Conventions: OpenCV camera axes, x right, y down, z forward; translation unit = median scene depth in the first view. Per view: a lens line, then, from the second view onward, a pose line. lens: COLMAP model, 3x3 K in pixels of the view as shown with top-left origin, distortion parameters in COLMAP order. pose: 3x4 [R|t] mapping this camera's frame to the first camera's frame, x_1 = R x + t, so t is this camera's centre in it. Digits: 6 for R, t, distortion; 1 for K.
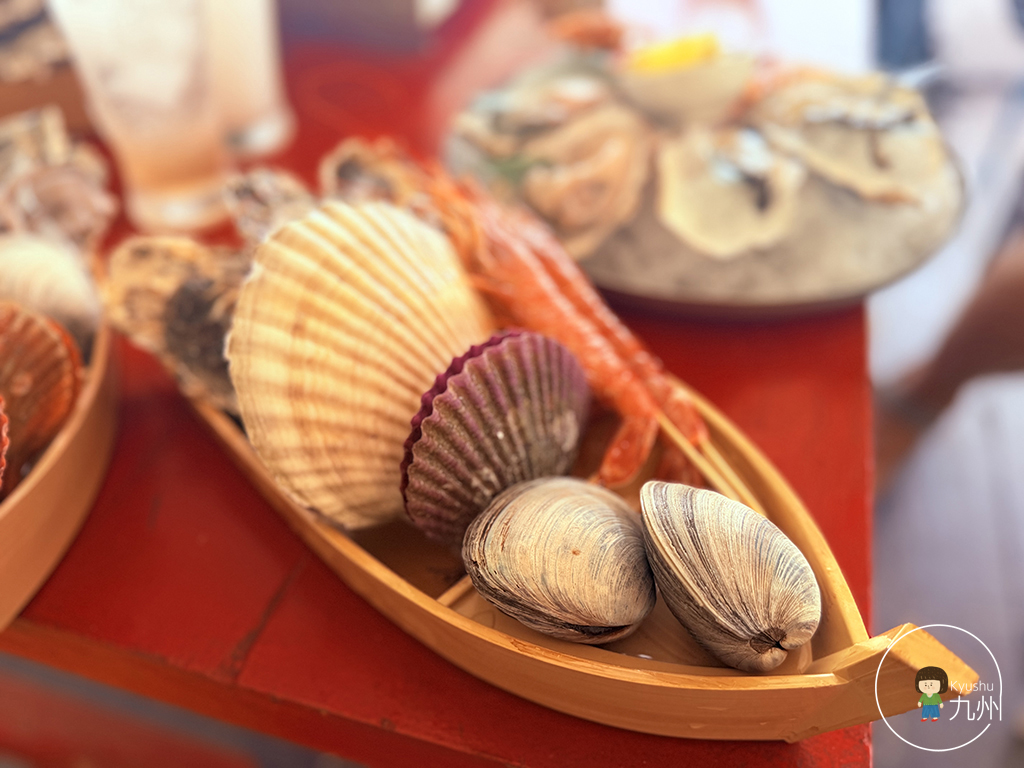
lens RADIAL K [[842.4, 0, 512.0], [0, 842.4, 384.0], [0, 0, 1]] dist [0.142855, -0.351789]
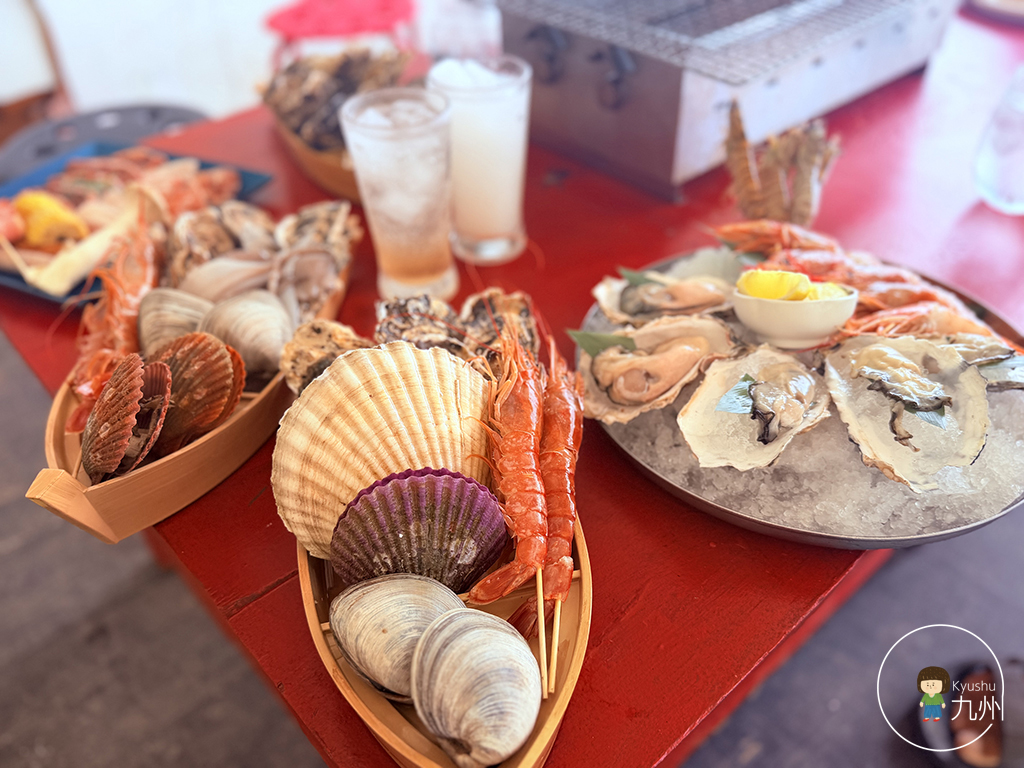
lens RADIAL K [[842.4, 0, 512.0], [0, 842.4, 384.0], [0, 0, 1]] dist [0.142855, -0.351789]
pose [[0.852787, 0.312015, -0.418809, 0.664375], [-0.330610, 0.943304, 0.029573, -0.286021], [0.404291, 0.113243, 0.907593, -0.267533]]
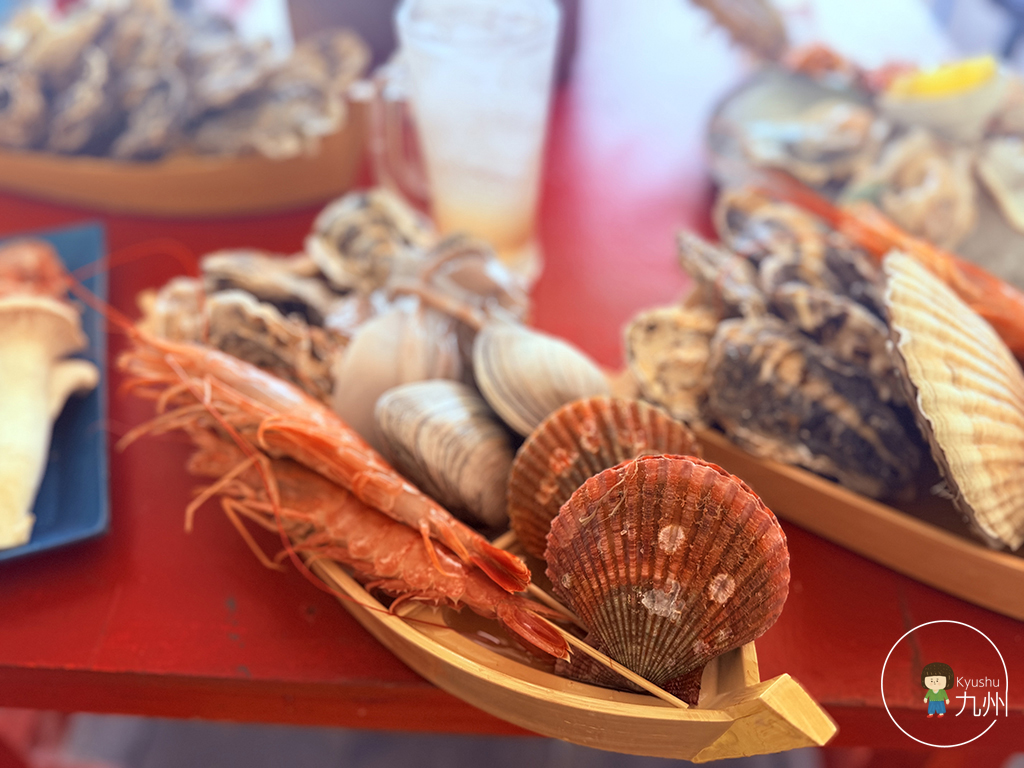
lens RADIAL K [[842.4, 0, 512.0], [0, 842.4, 384.0], [0, 0, 1]] dist [0.142855, -0.351789]
pose [[0.972407, -0.160333, 0.169466, -1.007115], [0.157135, 0.987052, 0.032203, -0.187307], [-0.172435, -0.004686, 0.985010, 0.020339]]
